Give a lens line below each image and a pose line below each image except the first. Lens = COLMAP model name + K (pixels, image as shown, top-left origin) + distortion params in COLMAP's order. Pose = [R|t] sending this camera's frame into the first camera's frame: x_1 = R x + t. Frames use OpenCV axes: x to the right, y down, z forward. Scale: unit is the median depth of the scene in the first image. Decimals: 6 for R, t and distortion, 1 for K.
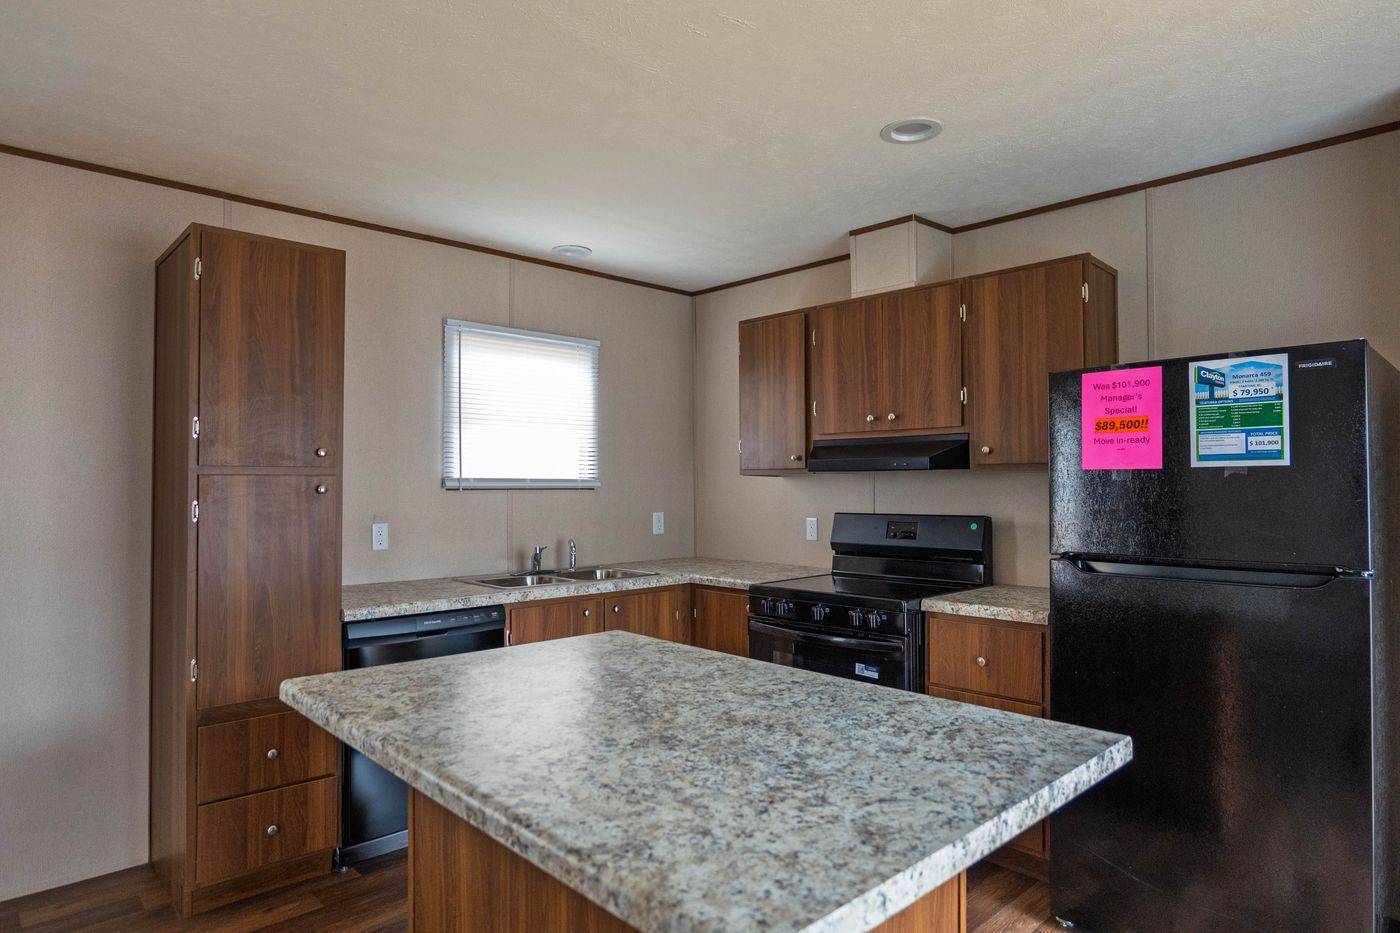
lens RADIAL K [[813.8, 0, 698.6], [0, 813.8, 470.4], [0, 0, 1]] dist [-0.034662, 0.019450]
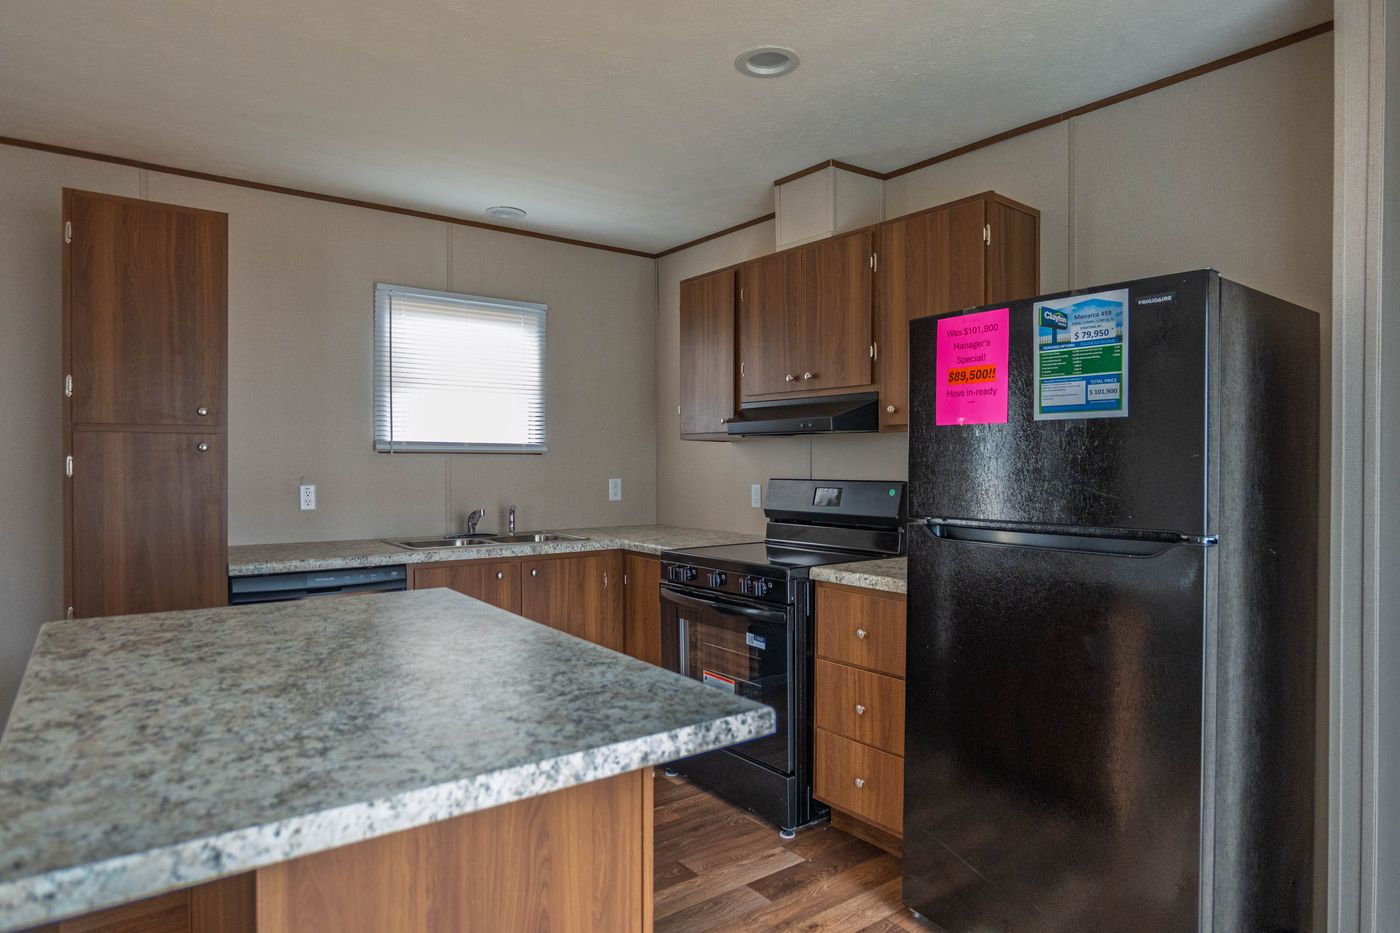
lens RADIAL K [[813.8, 0, 698.7], [0, 813.8, 470.6], [0, 0, 1]] dist [-0.034662, 0.019450]
pose [[0.993332, 0.006732, -0.115090, 0.286685], [-0.003404, 0.999571, 0.029094, 0.021821], [0.115236, -0.028508, 0.992929, 0.054329]]
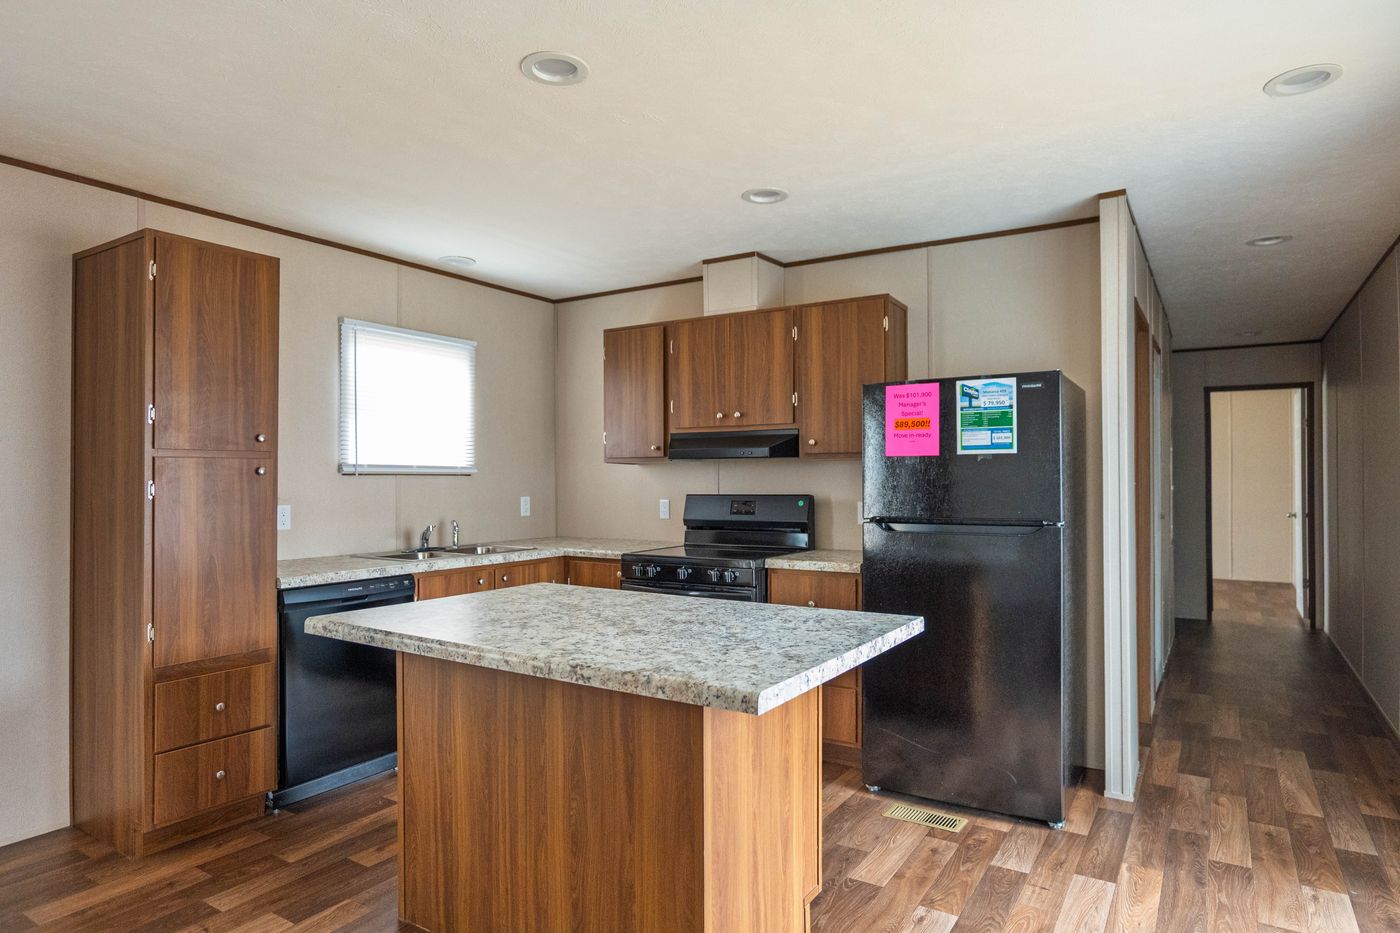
lens RADIAL K [[813.8, 0, 701.1], [0, 813.8, 474.7], [0, 0, 1]] dist [-0.034662, 0.019450]
pose [[0.970242, 0.000277, 0.242138, -0.148554], [-0.003025, 0.999935, 0.010978, 0.014702], [-0.242119, -0.011383, 0.970180, -0.239857]]
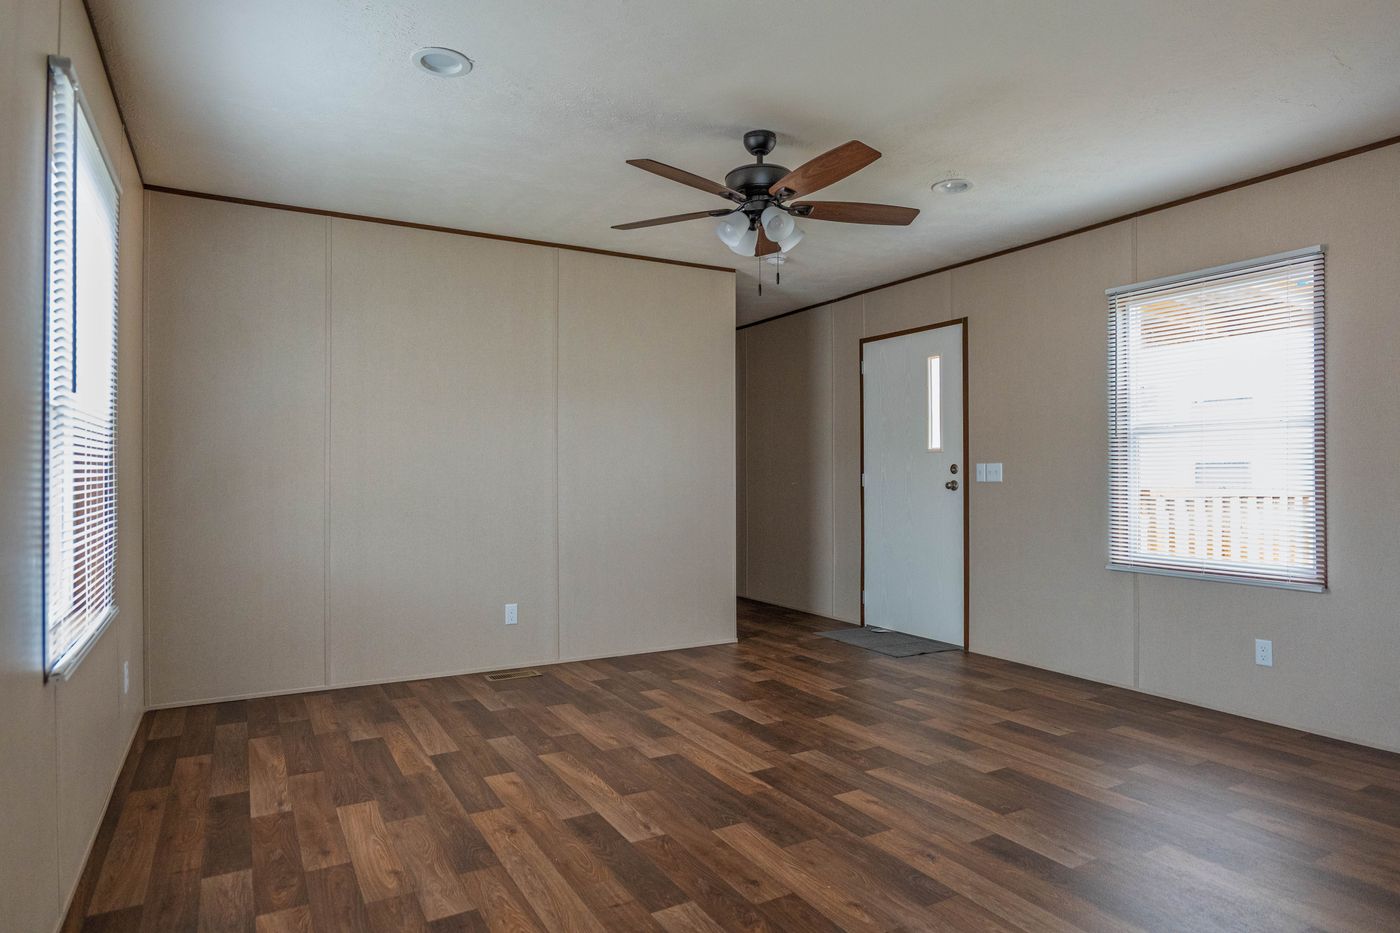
lens RADIAL K [[813.8, 0, 693.2], [0, 813.8, 470.8], [0, 0, 1]] dist [-0.034662, 0.019450]
pose [[-0.239558, -0.007688, -0.970852, 1.719186], [0.007752, 0.999922, -0.009831, 0.108181], [0.970851, -0.009881, -0.239480, 0.790159]]
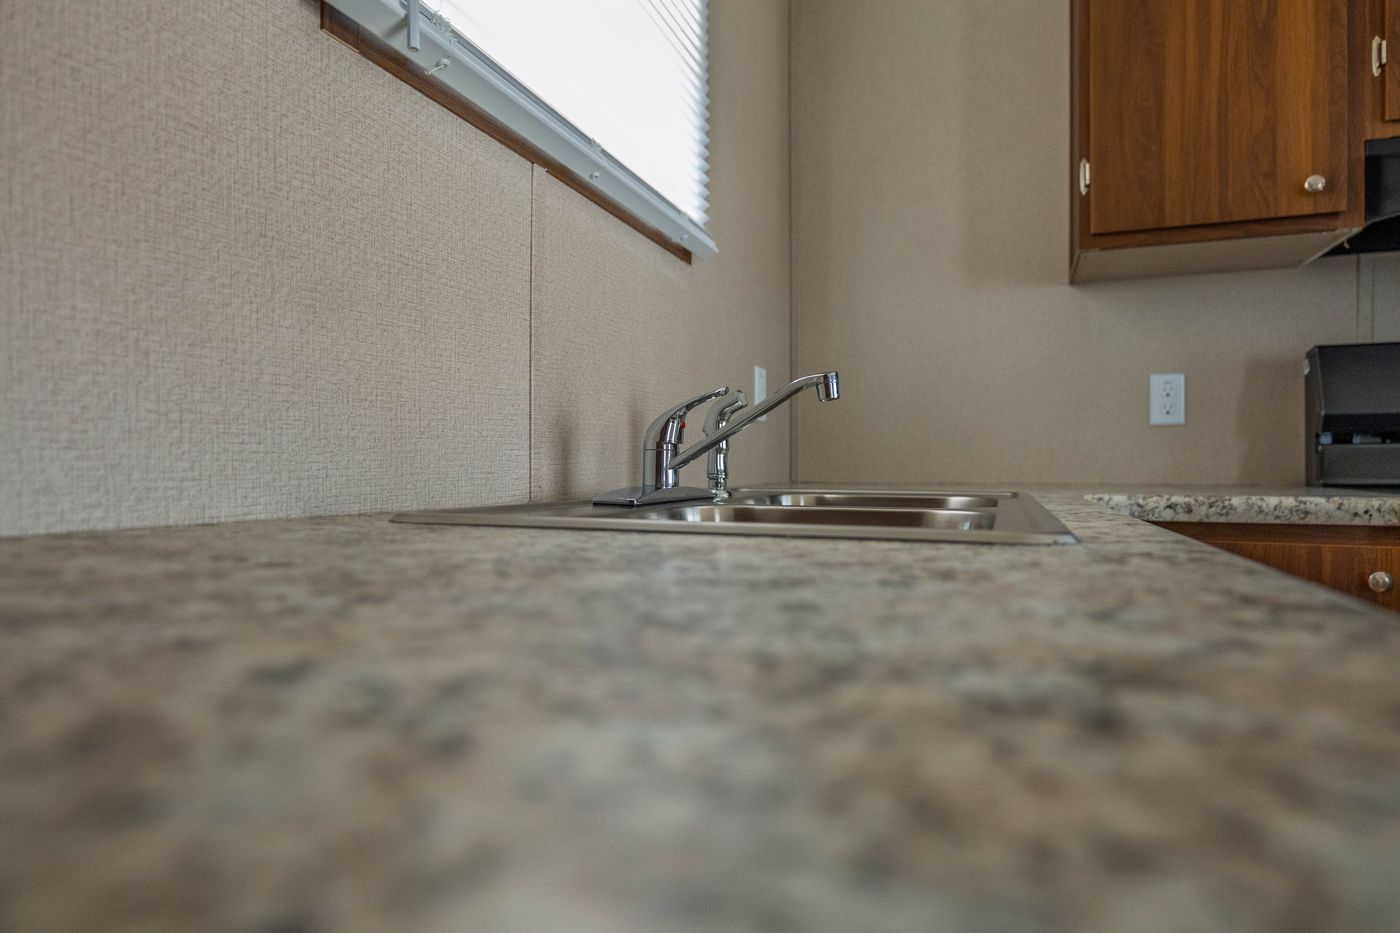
lens RADIAL K [[813.8, 0, 705.7], [0, 813.8, 467.5], [0, 0, 1]] dist [-0.034662, 0.019450]
pose [[0.895383, 0.002023, 0.445293, -0.438998], [-0.010073, 0.999826, 0.015711, 0.164294], [-0.445184, -0.018552, 0.895247, 1.134082]]
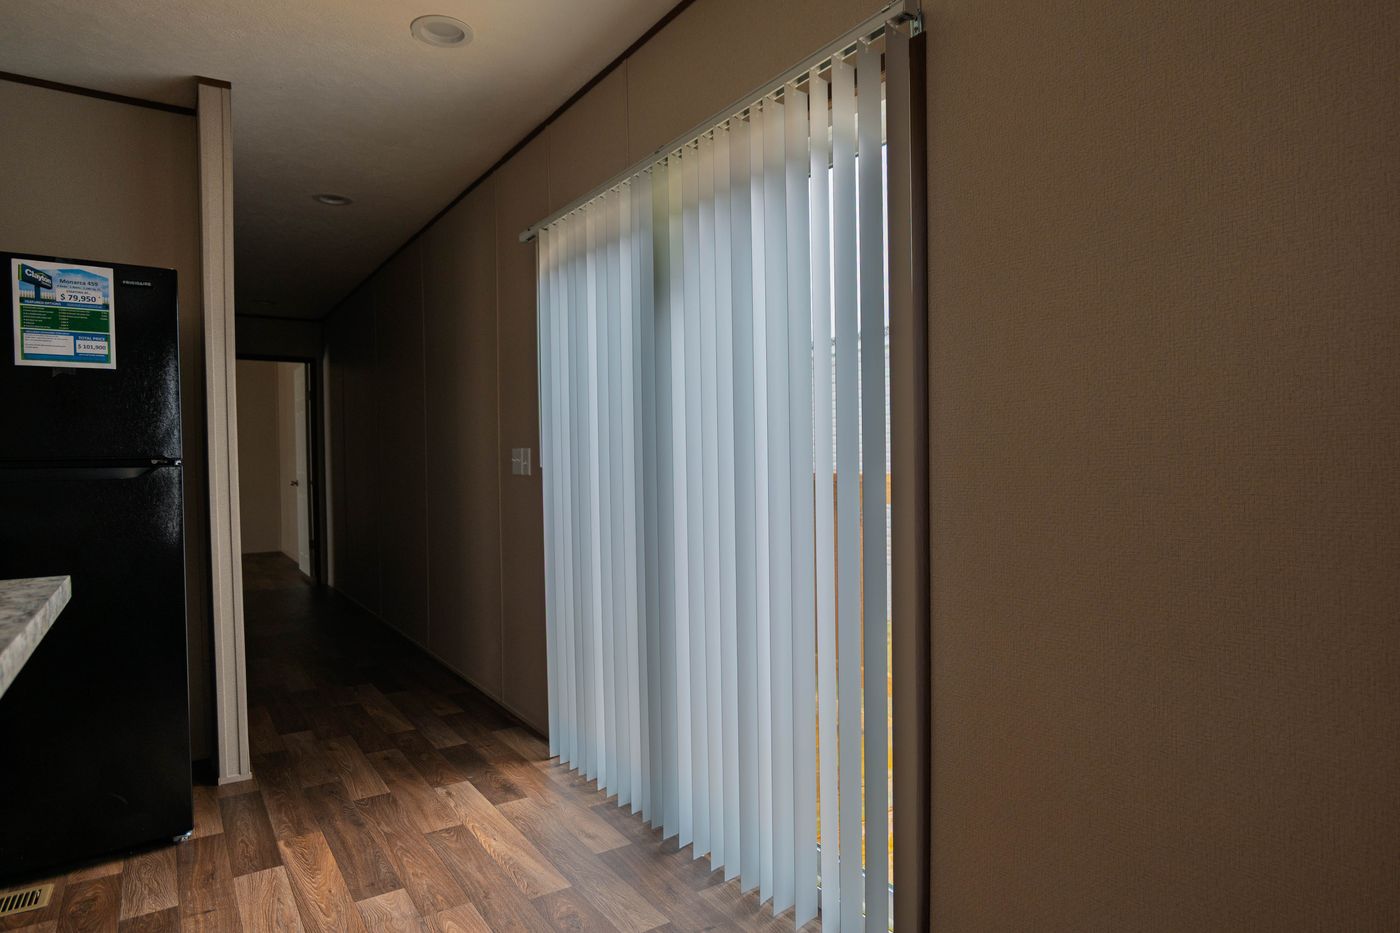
lens RADIAL K [[813.8, 0, 704.3], [0, 813.8, 472.2], [0, 0, 1]] dist [-0.034662, 0.019450]
pose [[0.157932, -0.015766, 0.987324, -0.186761], [-0.002224, 0.999864, 0.016322, 0.090357], [-0.987448, -0.004774, 0.157875, 0.009040]]
